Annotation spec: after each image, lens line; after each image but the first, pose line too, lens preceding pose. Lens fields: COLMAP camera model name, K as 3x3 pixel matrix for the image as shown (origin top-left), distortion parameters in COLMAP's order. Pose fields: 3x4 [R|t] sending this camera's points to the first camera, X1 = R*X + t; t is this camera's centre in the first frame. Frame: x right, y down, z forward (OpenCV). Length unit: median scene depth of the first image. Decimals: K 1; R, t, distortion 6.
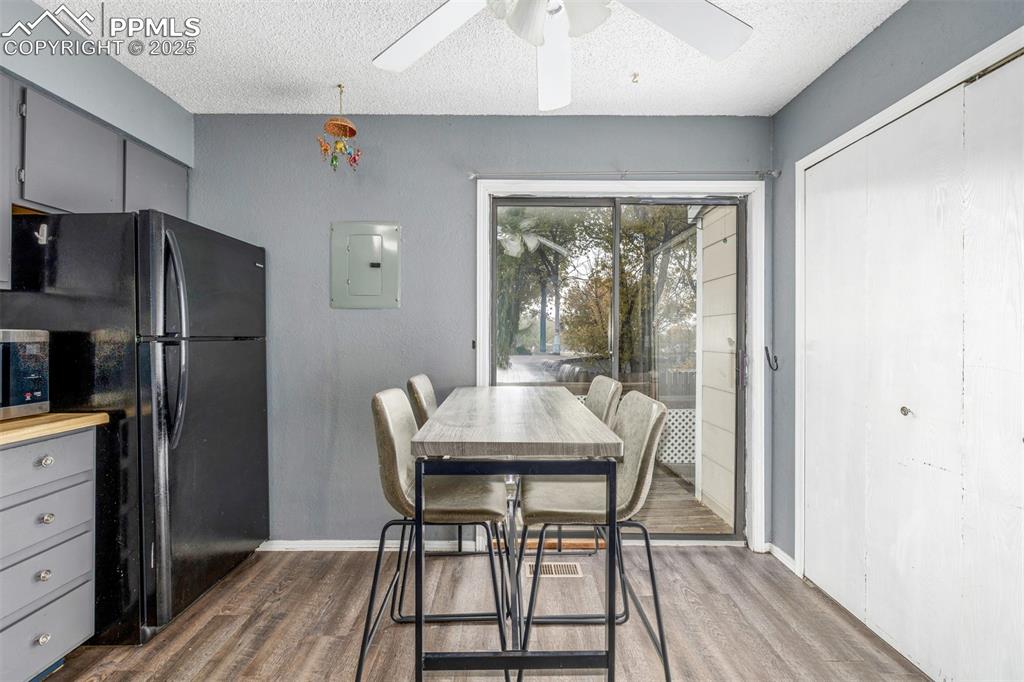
lens RADIAL K [[429.1, 0, 506.9], [0, 429.1, 338.3], [0, 0, 1]] dist [-0.000645, 0.000240]
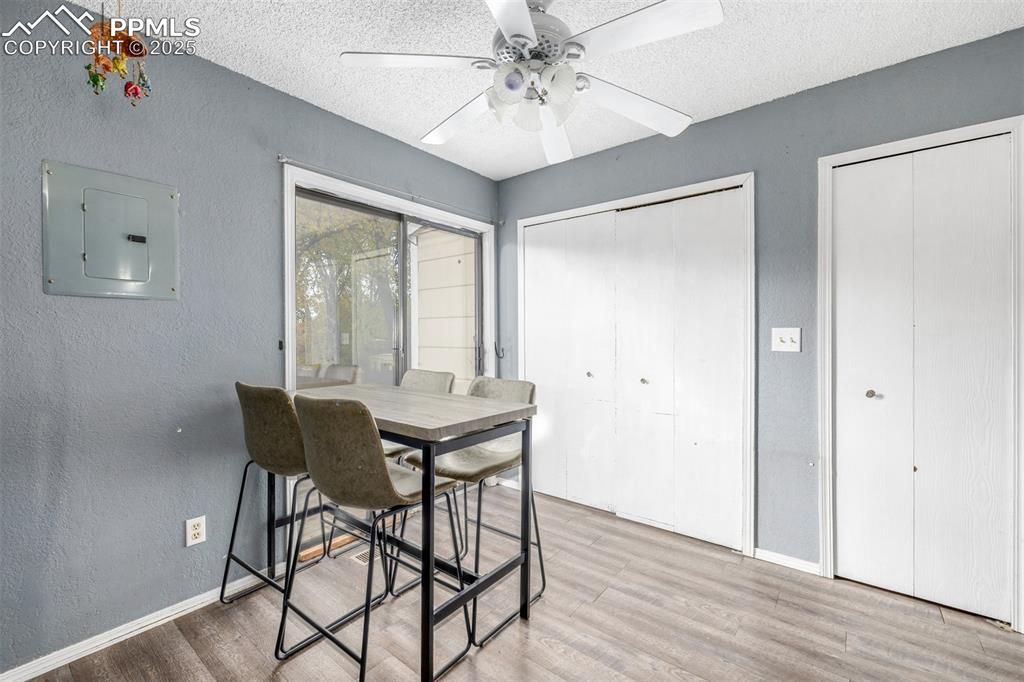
lens RADIAL K [[429.1, 0, 510.4], [0, 429.1, 335.2], [0, 0, 1]] dist [-0.000645, 0.000240]
pose [[0.628329, -0.007725, 0.777909, -0.623584], [0.006828, 0.999967, 0.004414, -0.009708], [-0.777918, 0.002538, 0.628361, 0.076176]]
